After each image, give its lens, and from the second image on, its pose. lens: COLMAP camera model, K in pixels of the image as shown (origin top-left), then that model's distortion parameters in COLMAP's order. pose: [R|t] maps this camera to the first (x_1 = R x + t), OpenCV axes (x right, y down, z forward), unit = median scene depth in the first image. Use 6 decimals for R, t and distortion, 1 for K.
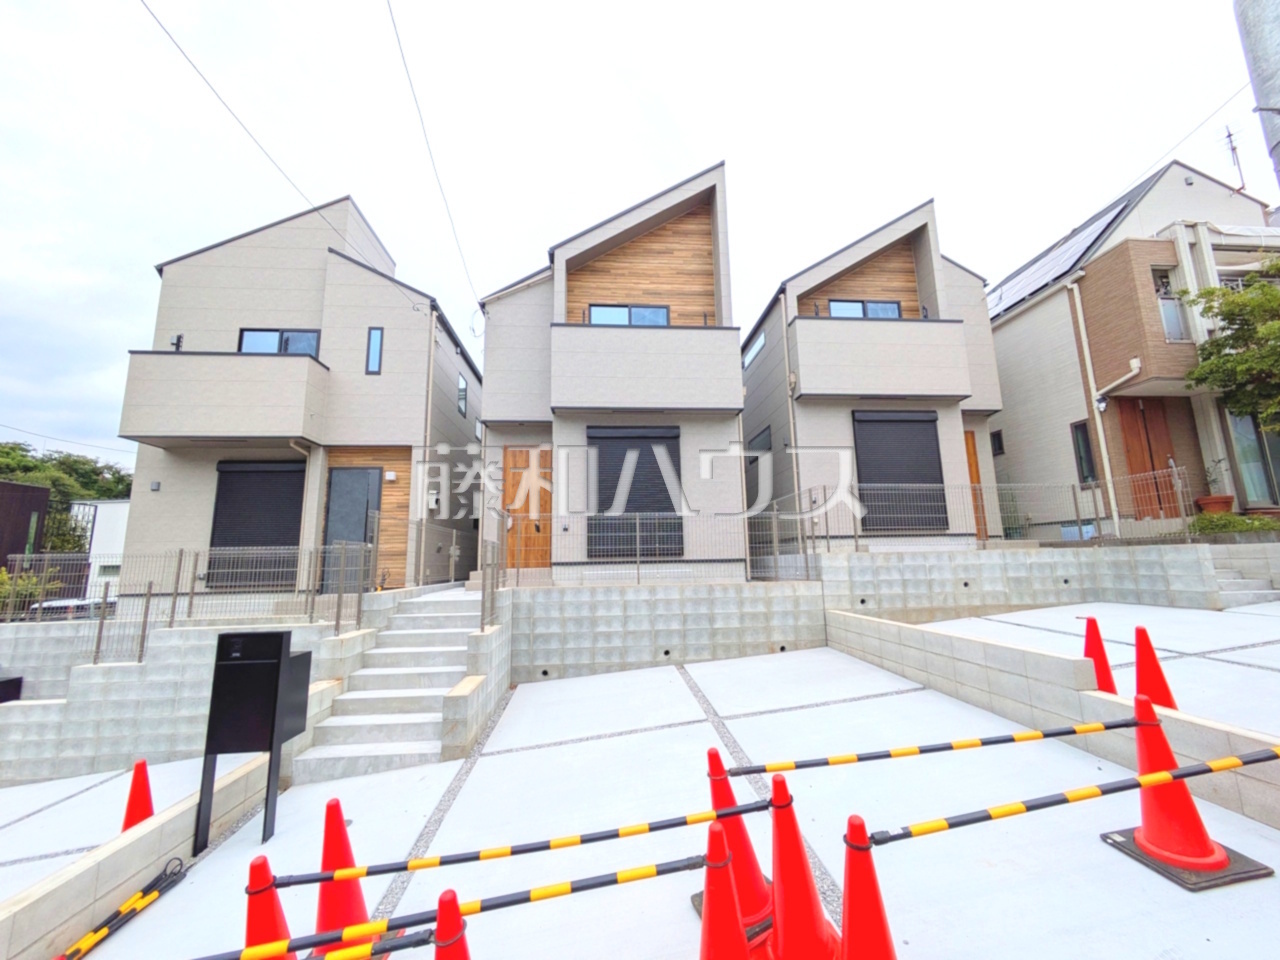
lens RADIAL K [[510.1, 0, 641.5], [0, 510.1, 475.5], [0, 0, 1]] dist [-0.001017, 0.001435]
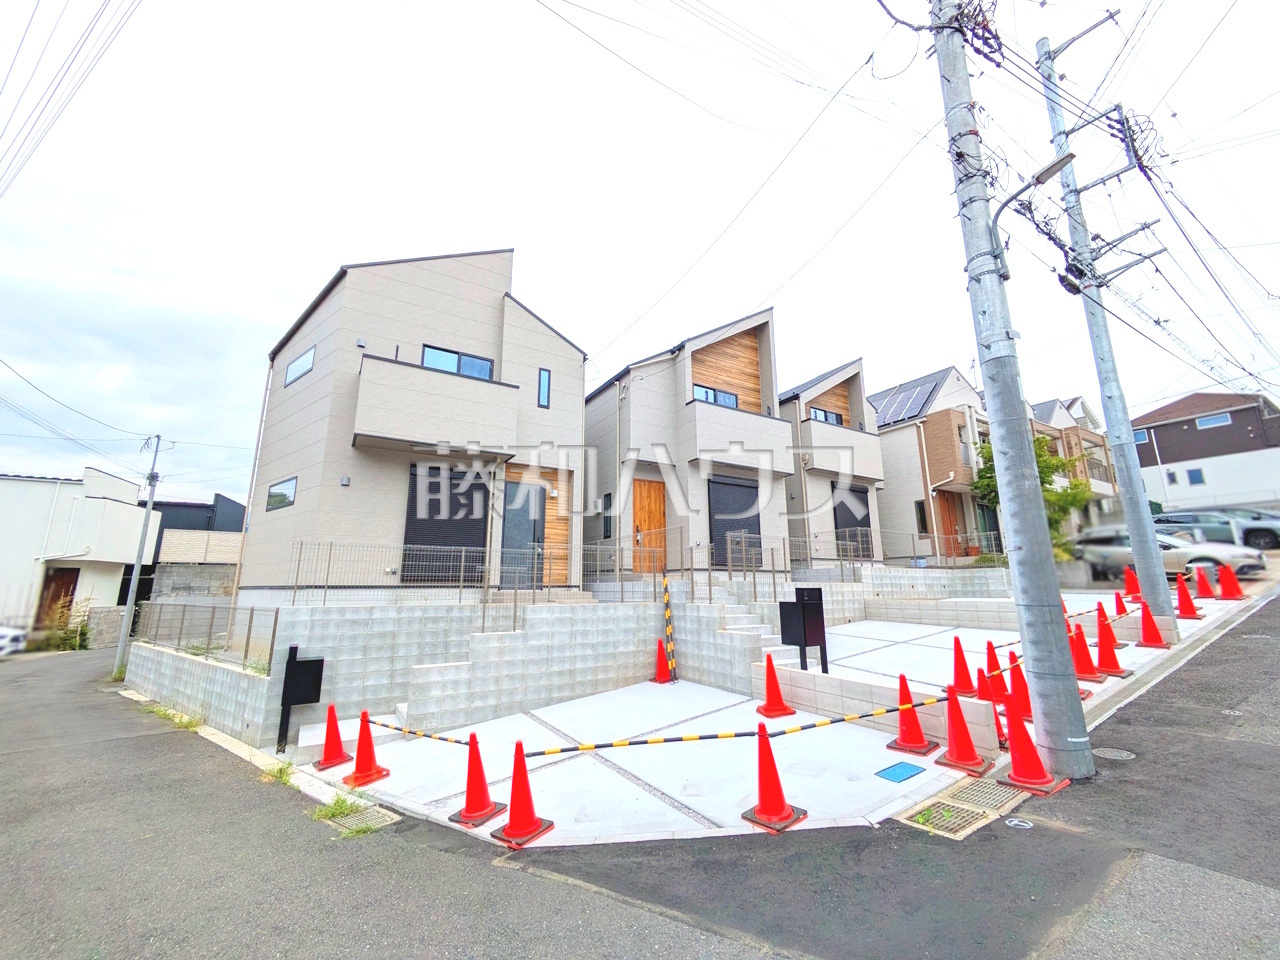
lens RADIAL K [[510.1, 0, 641.4], [0, 510.1, 480.0], [0, 0, 1]] dist [-0.001017, 0.001435]
pose [[0.893104, 0.110826, 0.435984, -1.107802], [-0.087776, 0.993481, -0.072733, 0.050995], [-0.441203, 0.026689, 0.897010, -0.236734]]
